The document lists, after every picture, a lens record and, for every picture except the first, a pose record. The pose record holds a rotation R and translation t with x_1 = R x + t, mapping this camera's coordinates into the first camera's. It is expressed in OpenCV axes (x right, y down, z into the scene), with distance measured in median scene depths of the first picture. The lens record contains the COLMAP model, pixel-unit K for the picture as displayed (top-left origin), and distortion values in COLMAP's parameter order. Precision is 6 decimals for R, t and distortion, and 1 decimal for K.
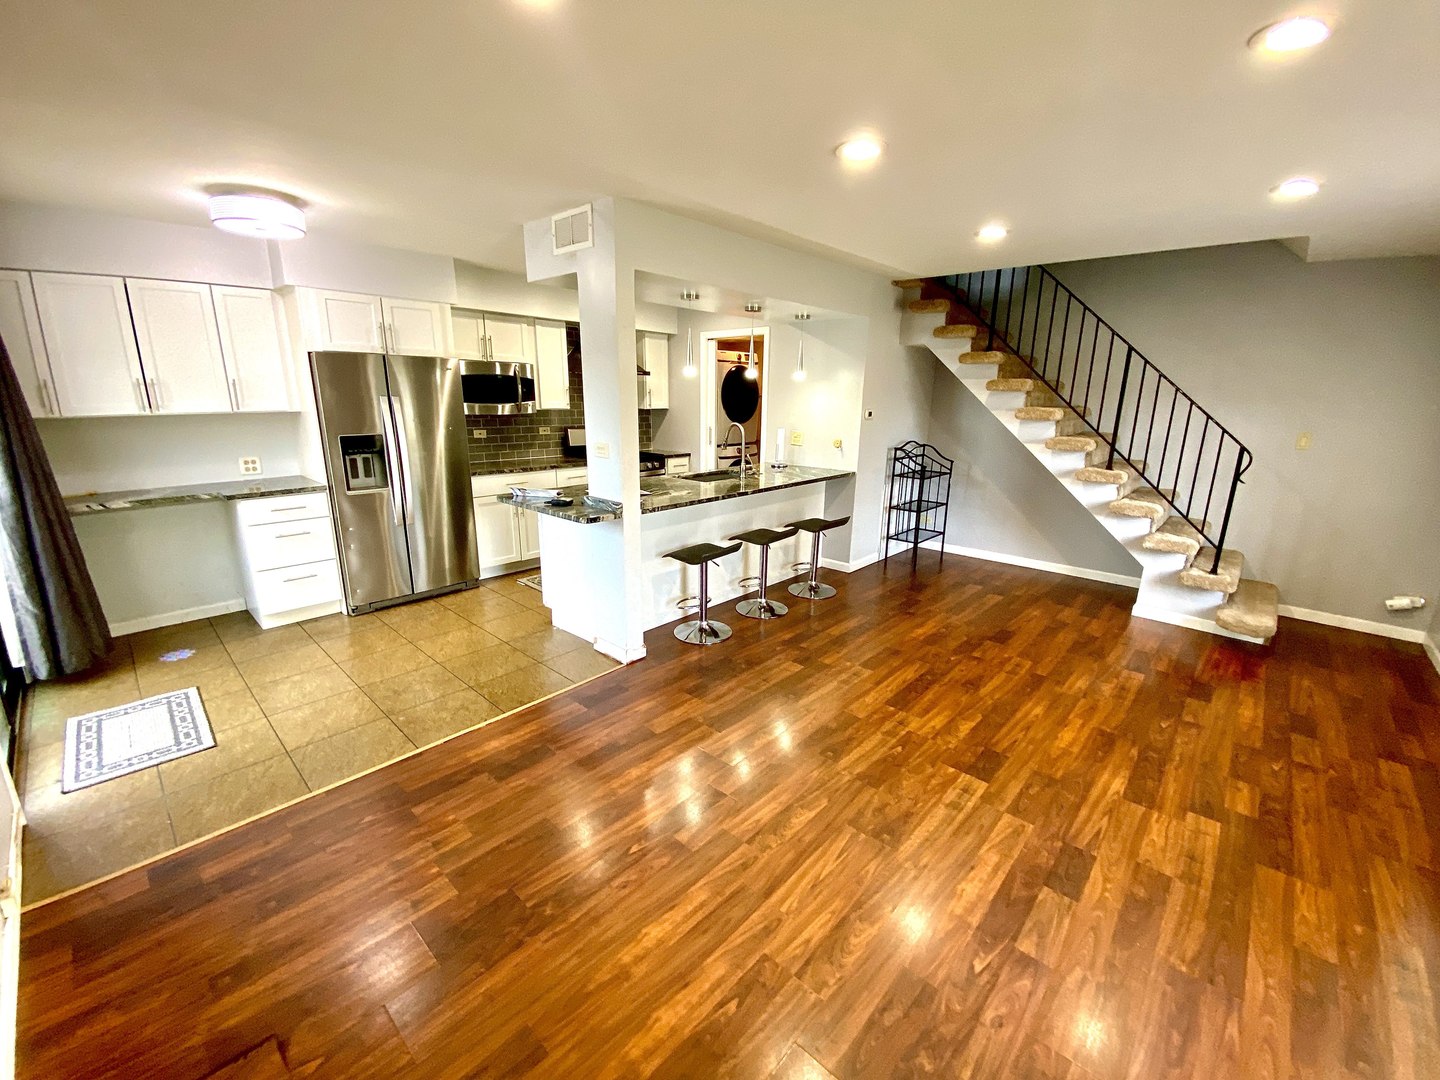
lens RADIAL K [[589.2, 0, 718.5], [0, 589.2, 540.8], [0, 0, 1]] dist [-0.008274, -0.001815]
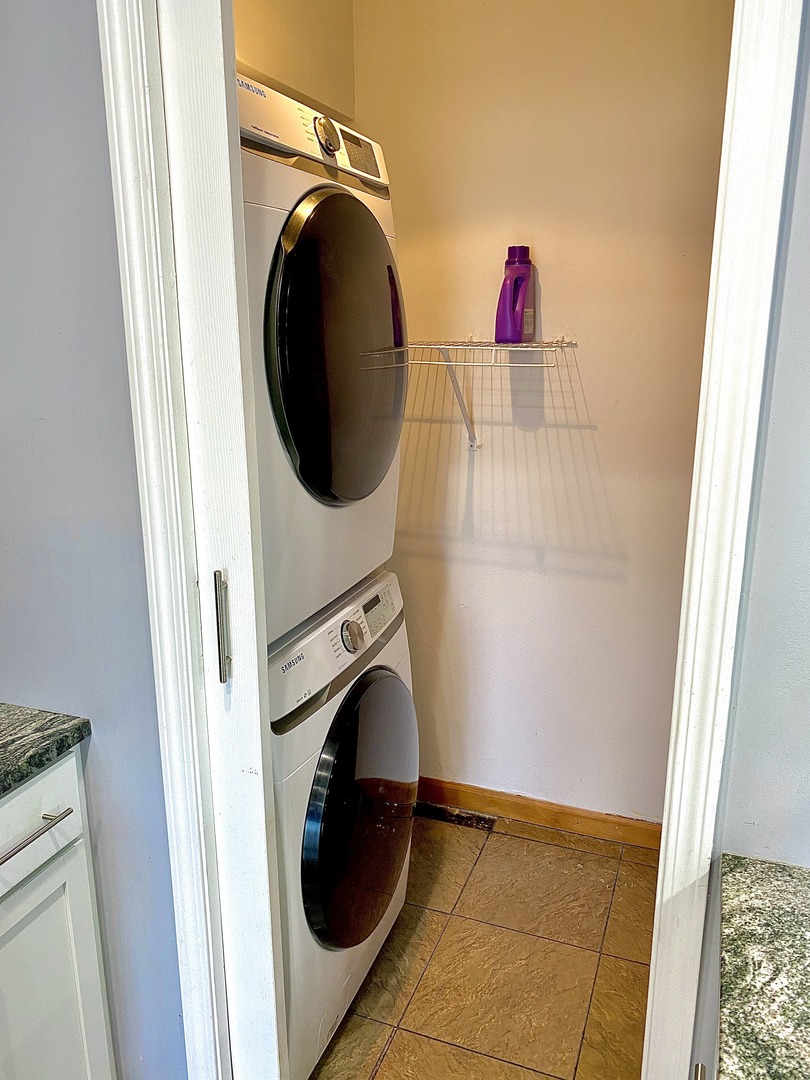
lens RADIAL K [[844.6, 0, 404.4], [0, 844.6, 541.5], [0, 0, 1]] dist [0.038994, -0.011231]
pose [[0.925568, -0.106740, 0.363222, -0.053269], [0.100706, 0.994280, 0.035568, -0.220867], [-0.364941, 0.003658, 0.931023, 0.834960]]
